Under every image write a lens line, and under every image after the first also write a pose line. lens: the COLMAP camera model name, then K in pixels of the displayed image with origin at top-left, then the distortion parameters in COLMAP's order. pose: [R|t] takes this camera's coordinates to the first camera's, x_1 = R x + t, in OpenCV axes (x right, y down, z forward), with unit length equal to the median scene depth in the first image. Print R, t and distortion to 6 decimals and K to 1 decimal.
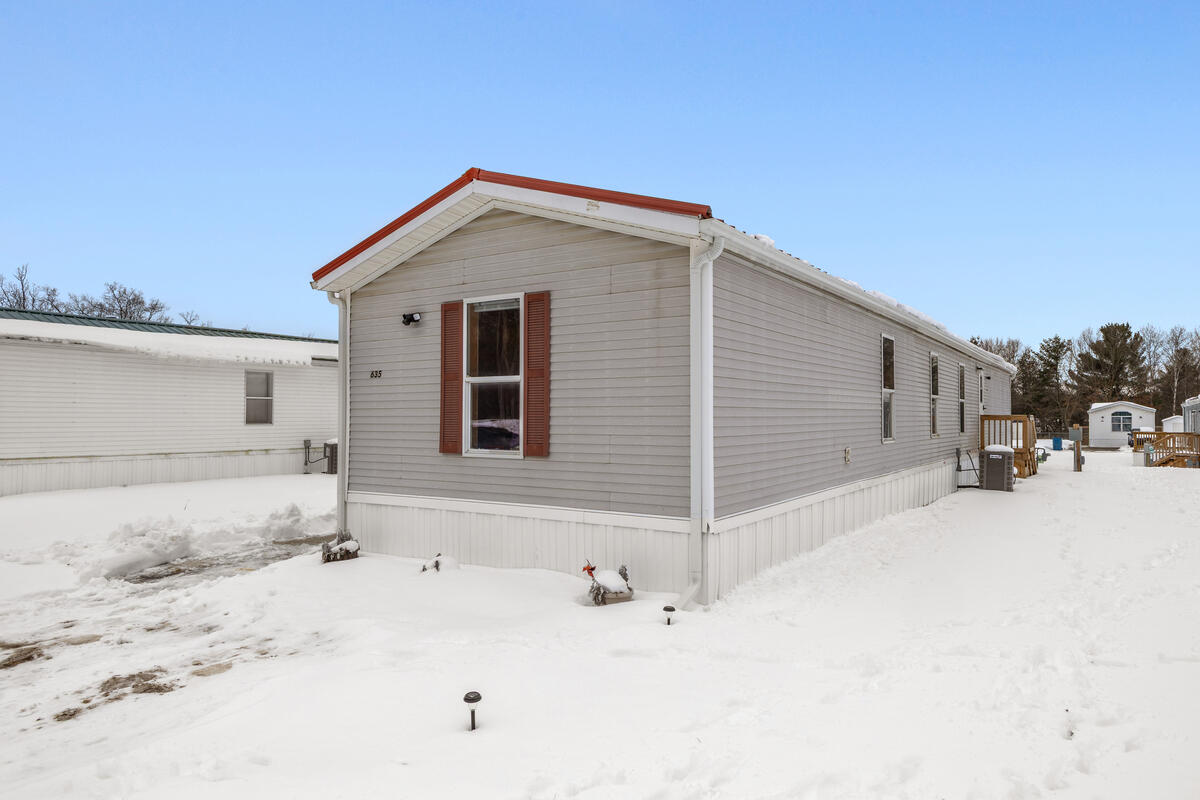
lens RADIAL K [[797.4, 0, 600.0], [0, 797.4, 400.0], [0, 0, 1]] dist [0.000414, -0.000162]
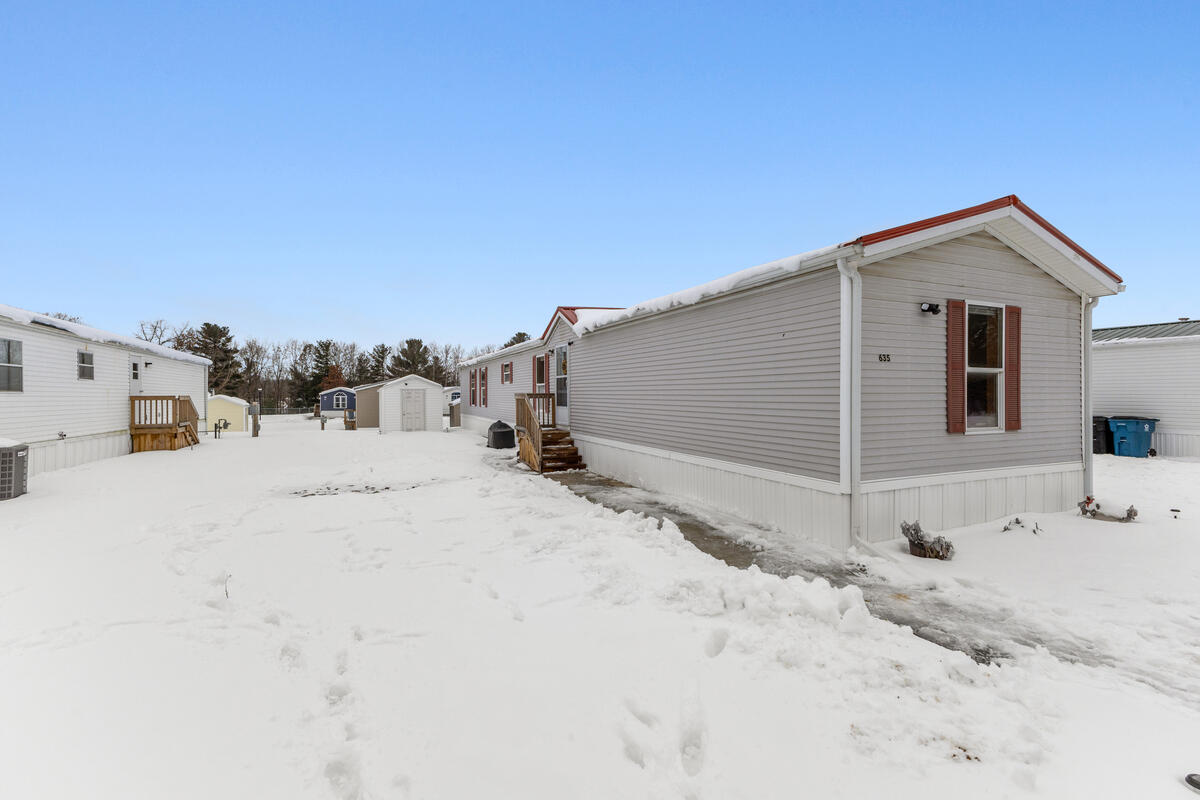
lens RADIAL K [[530.1, 0, 619.0], [0, 530.1, 396.3], [0, 0, 1]] dist [0.002259, 0.000172]
pose [[0.524206, -0.003661, 0.851584, -1.059430], [-0.015997, 0.999772, 0.014145, 0.011109], [-0.851441, -0.021038, 0.524028, 0.987293]]
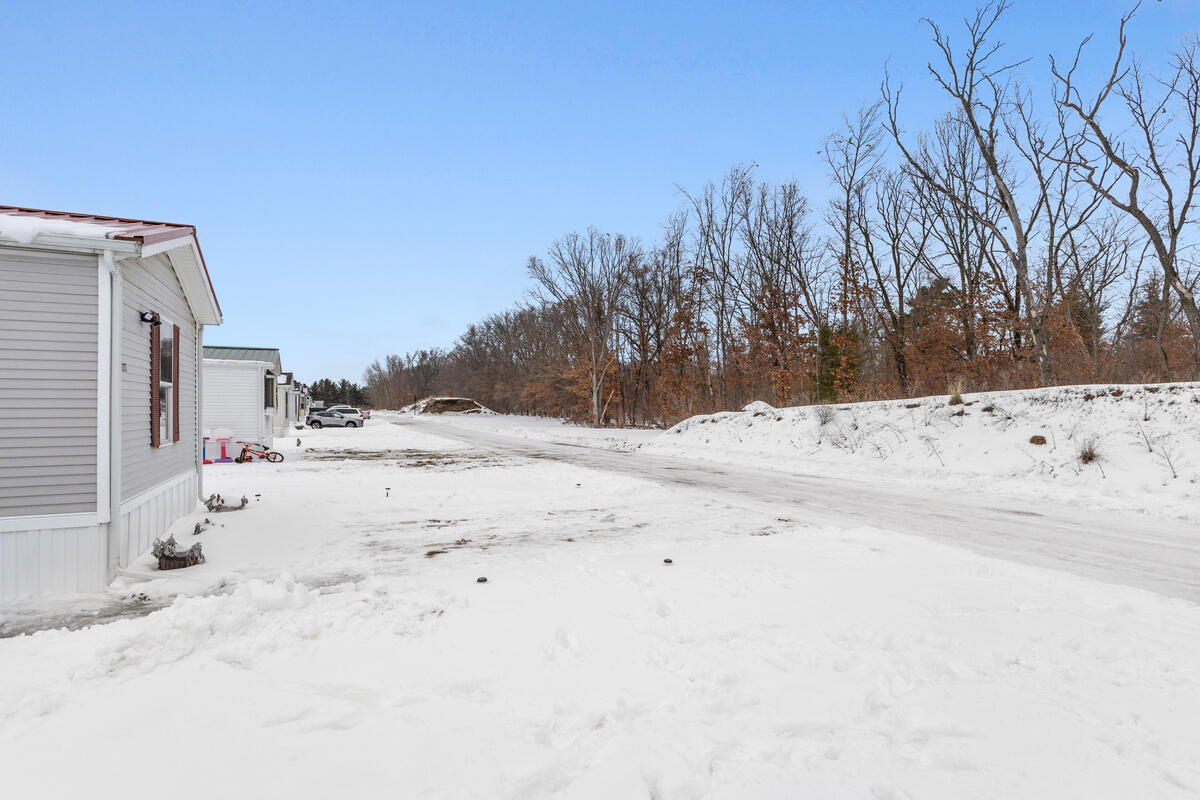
lens RADIAL K [[615.6, 0, 600.0], [0, 615.6, 400.0], [0, 0, 1]] dist [0.002988, 0.000642]
pose [[-0.874875, 0.008677, 0.484271, -1.136397], [-0.006779, 0.999522, -0.030156, 0.022223], [-0.484302, -0.029666, -0.874398, 1.424954]]
